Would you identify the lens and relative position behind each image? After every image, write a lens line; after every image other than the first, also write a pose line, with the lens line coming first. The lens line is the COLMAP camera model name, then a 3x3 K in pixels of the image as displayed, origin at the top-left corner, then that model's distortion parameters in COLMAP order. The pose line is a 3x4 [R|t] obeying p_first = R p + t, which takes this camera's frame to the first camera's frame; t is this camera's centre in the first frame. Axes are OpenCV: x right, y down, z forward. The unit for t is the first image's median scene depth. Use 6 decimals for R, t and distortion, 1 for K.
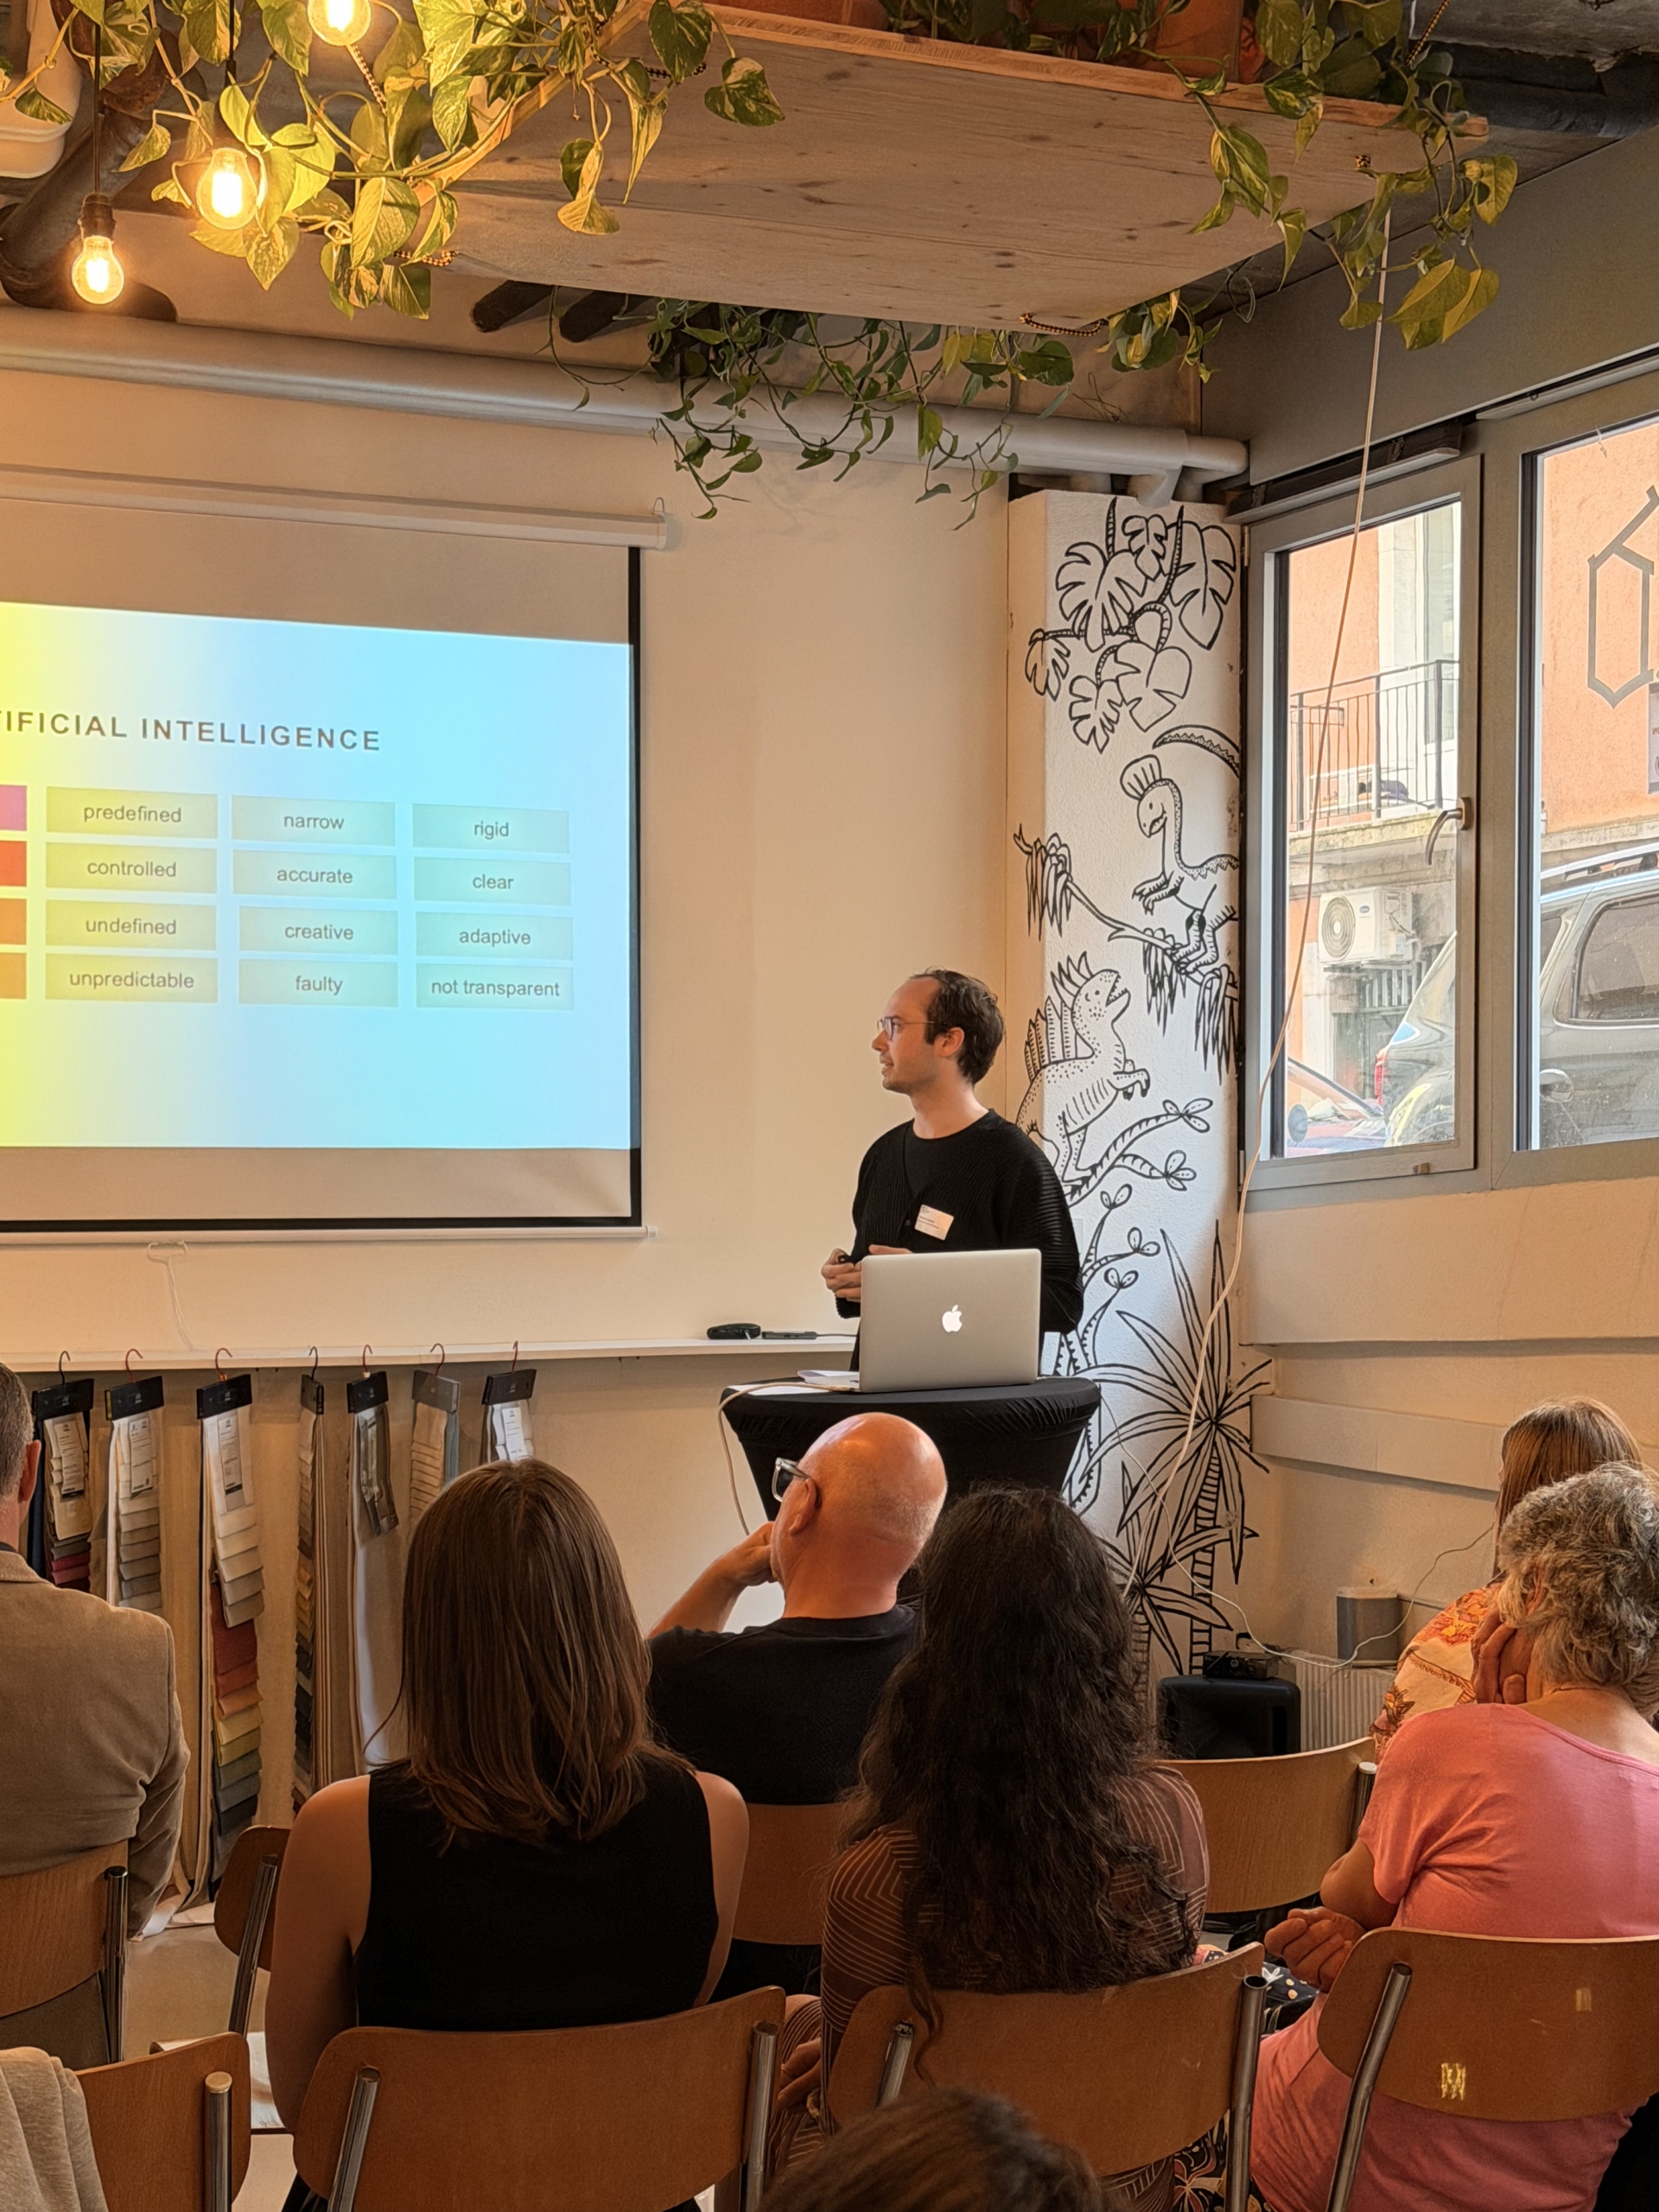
lens RADIAL K [[3585.6, 0, 856.0], [0, 3585.6, 1145.0], [0, 0, 1]] dist [0.139097, -0.097648]
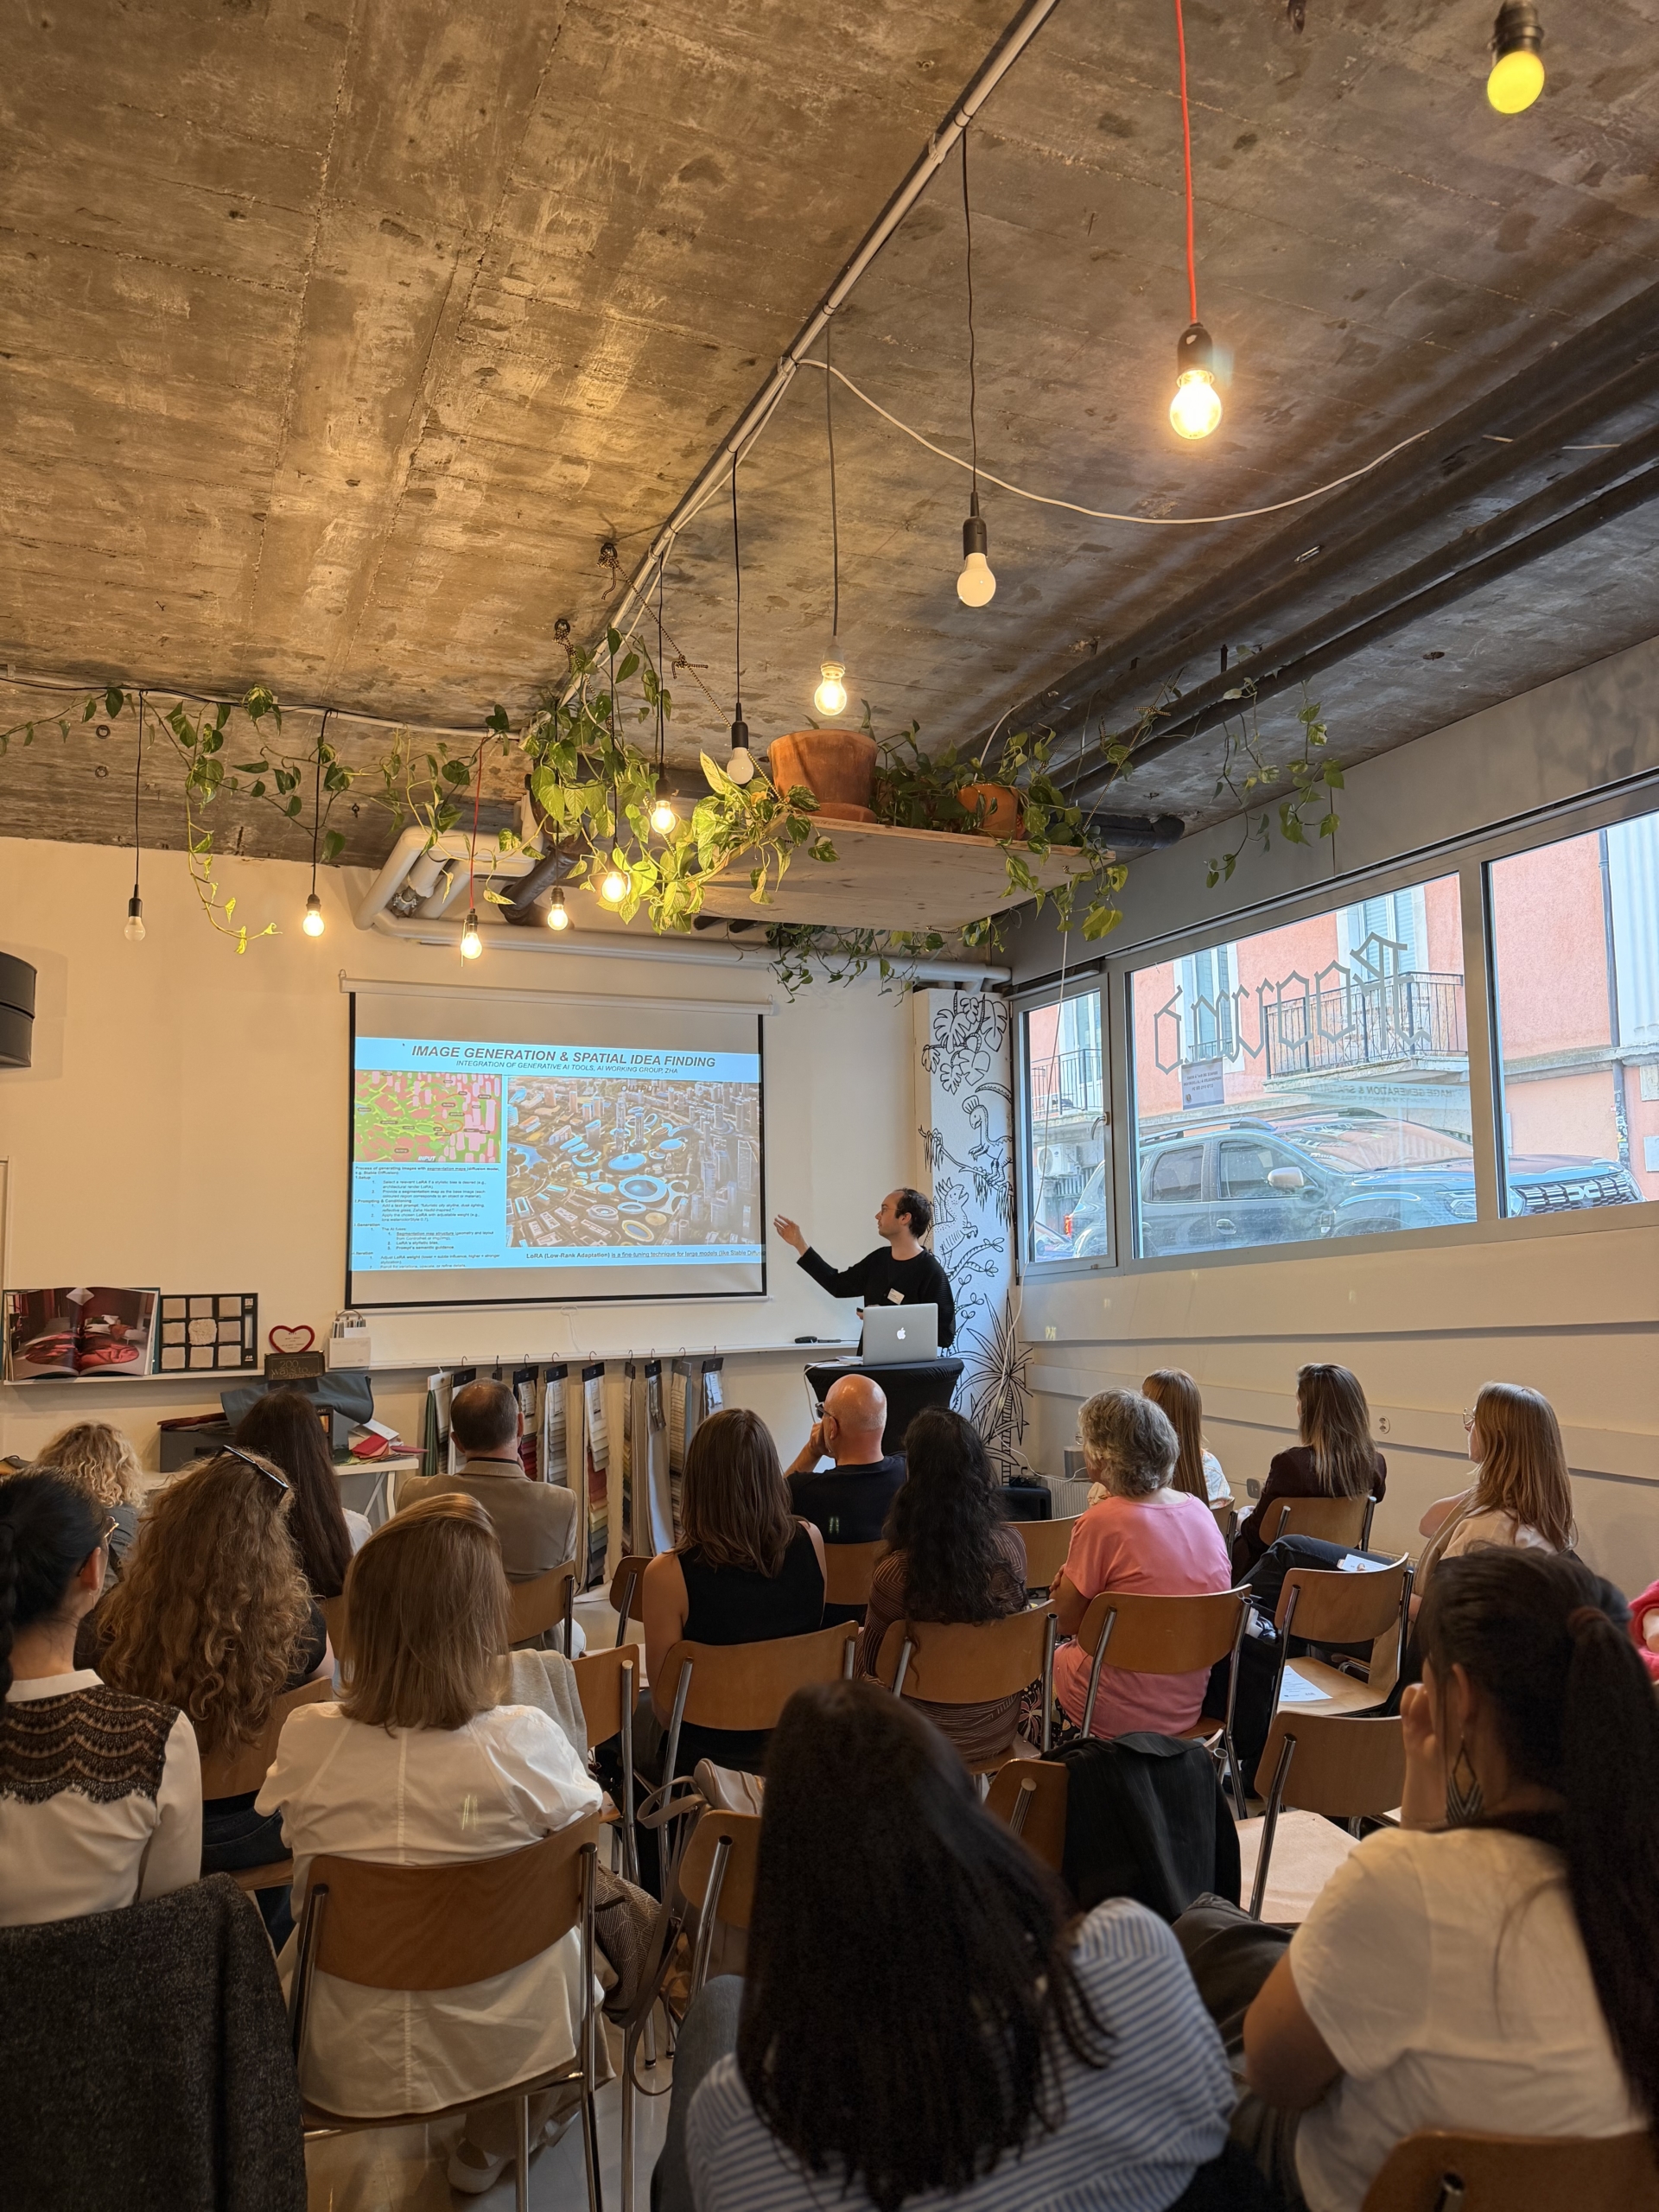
lens RADIAL K [[1529.1, 0, 833.1], [0, 1529.1, 1111.2], [0, 0, 1]] dist [0.152716, -0.257938]
pose [[0.999850, -0.017234, -0.001476, -0.012679], [0.017020, 0.995473, -0.093505, -0.003727], [0.003080, 0.093466, 0.995618, -0.025565]]
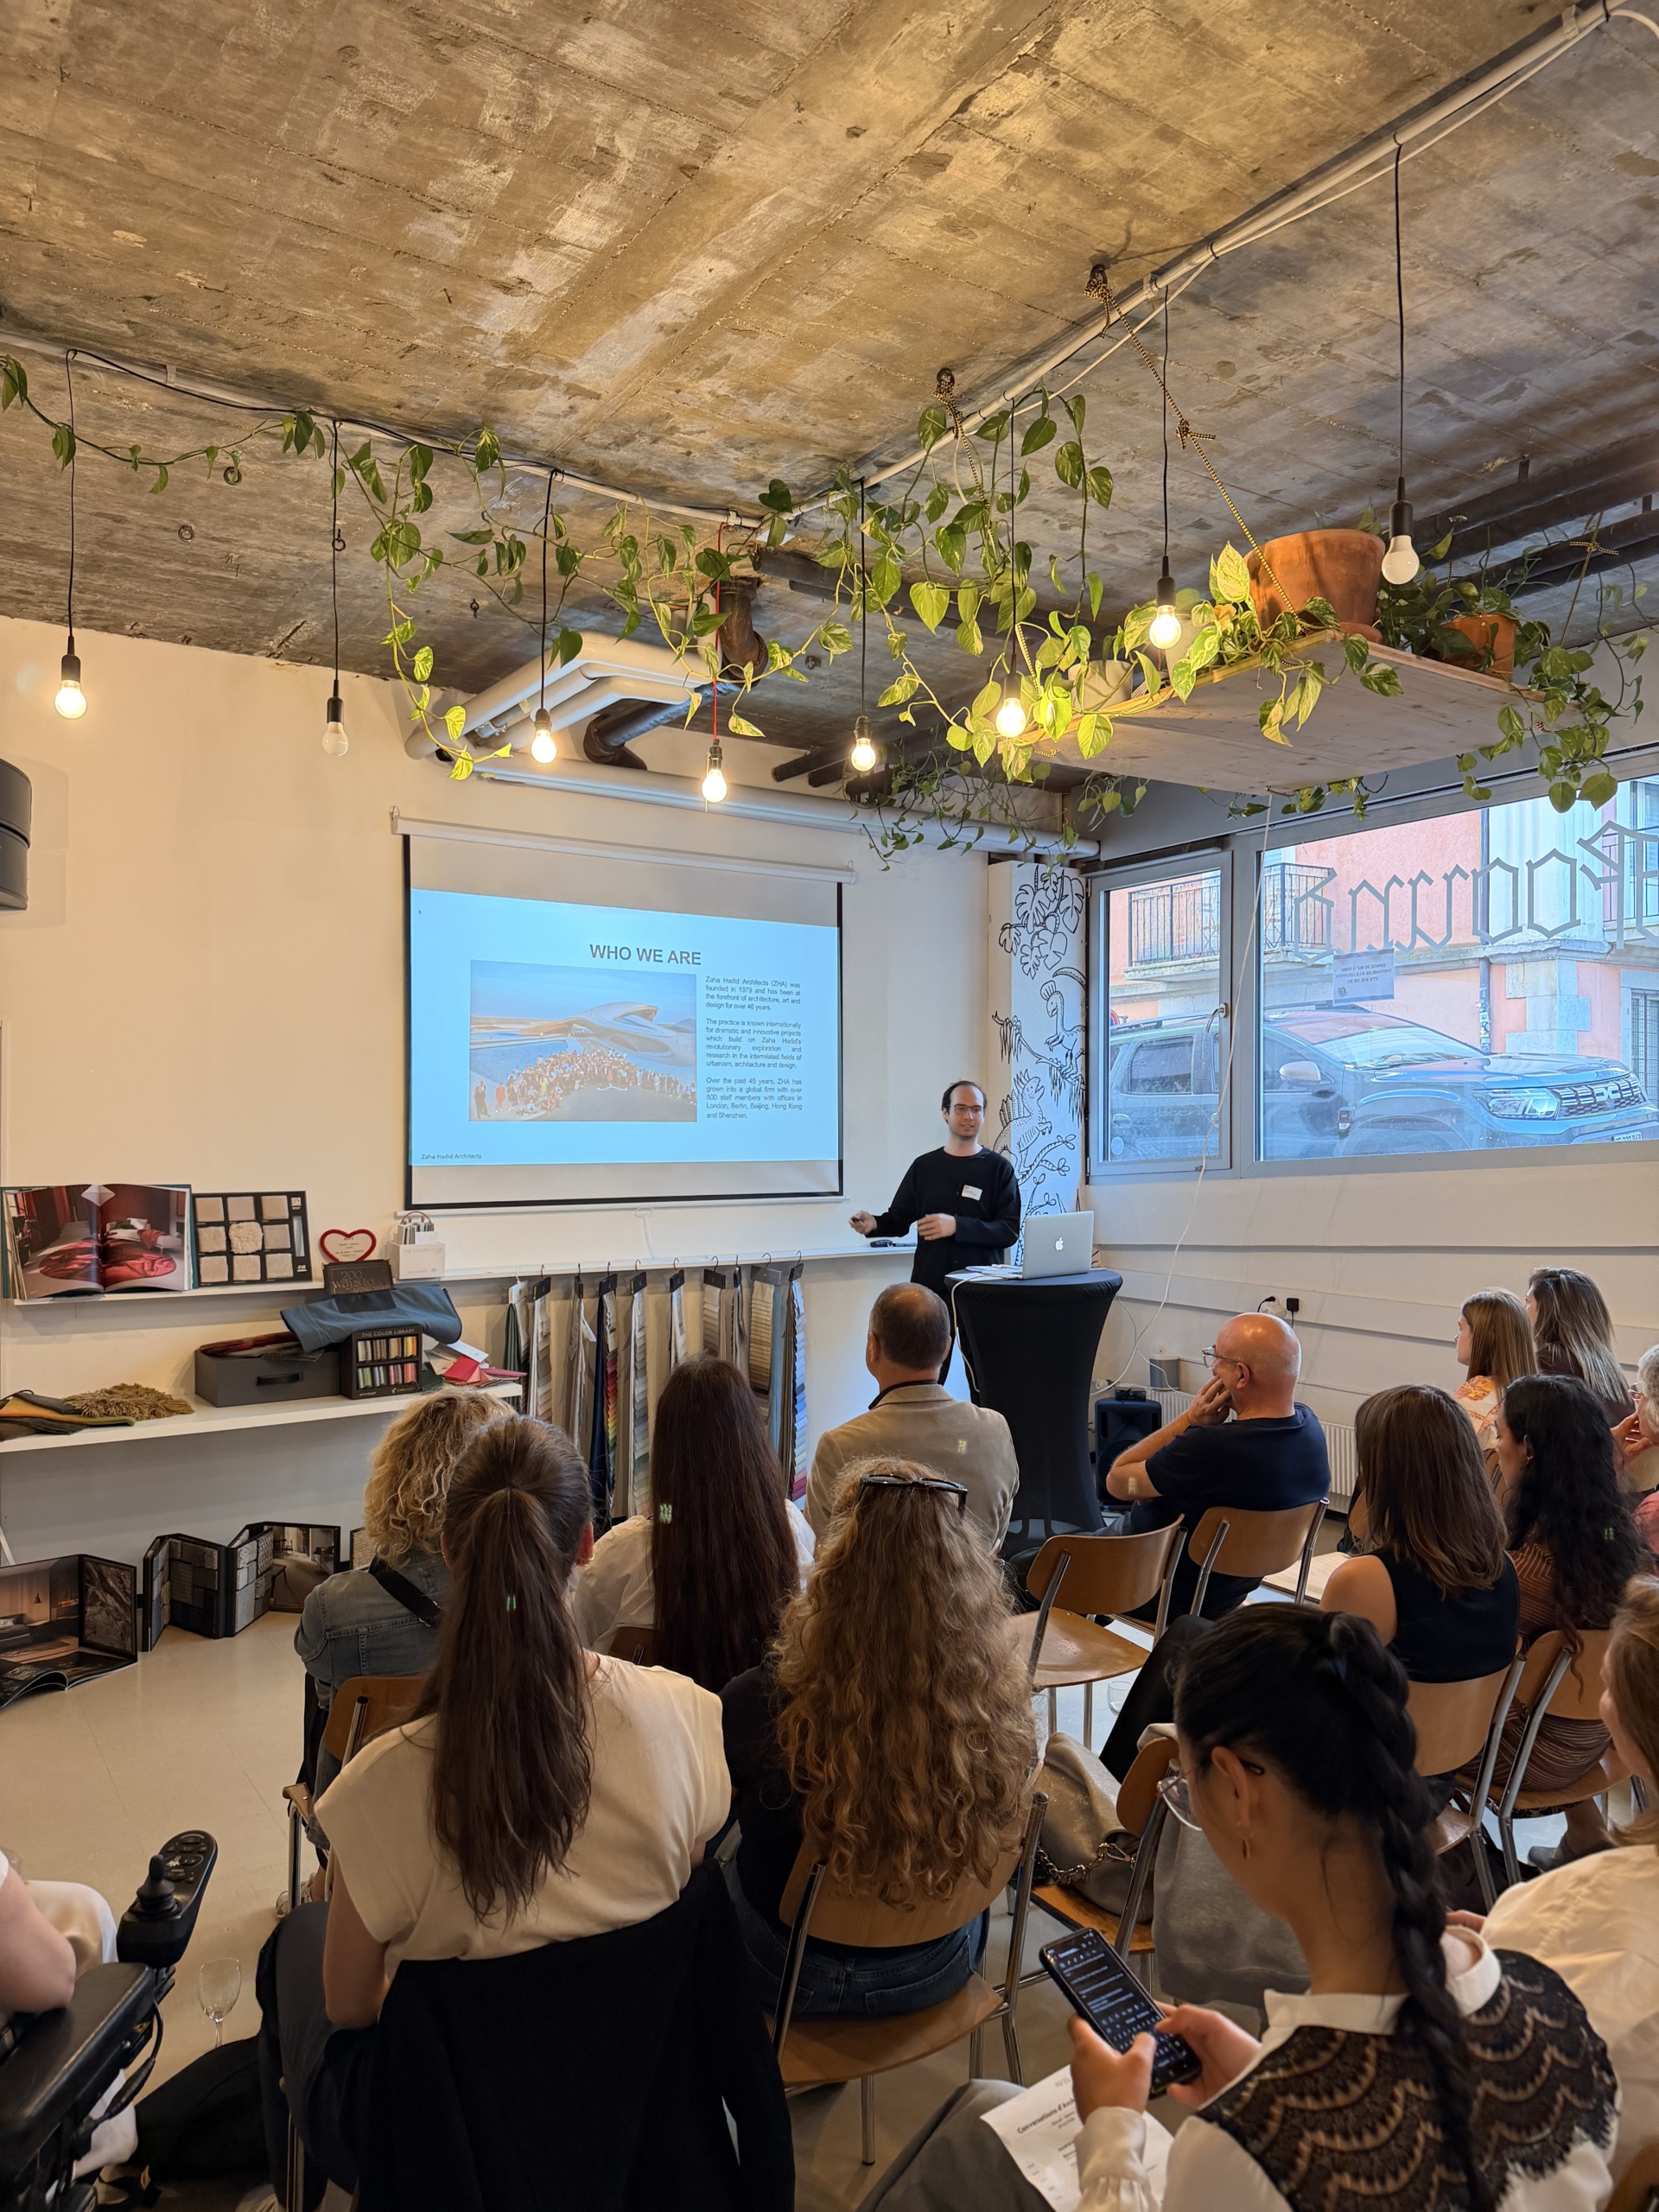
lens RADIAL K [[1529.1, 0, 833.1], [0, 1529.1, 1111.2], [0, 0, 1]] dist [0.152716, -0.257938]
pose [[0.984950, -0.000897, 0.172836, -0.236502], [0.002598, 0.999950, -0.009616, -0.020590], [-0.172819, 0.009920, 0.984904, 0.096813]]
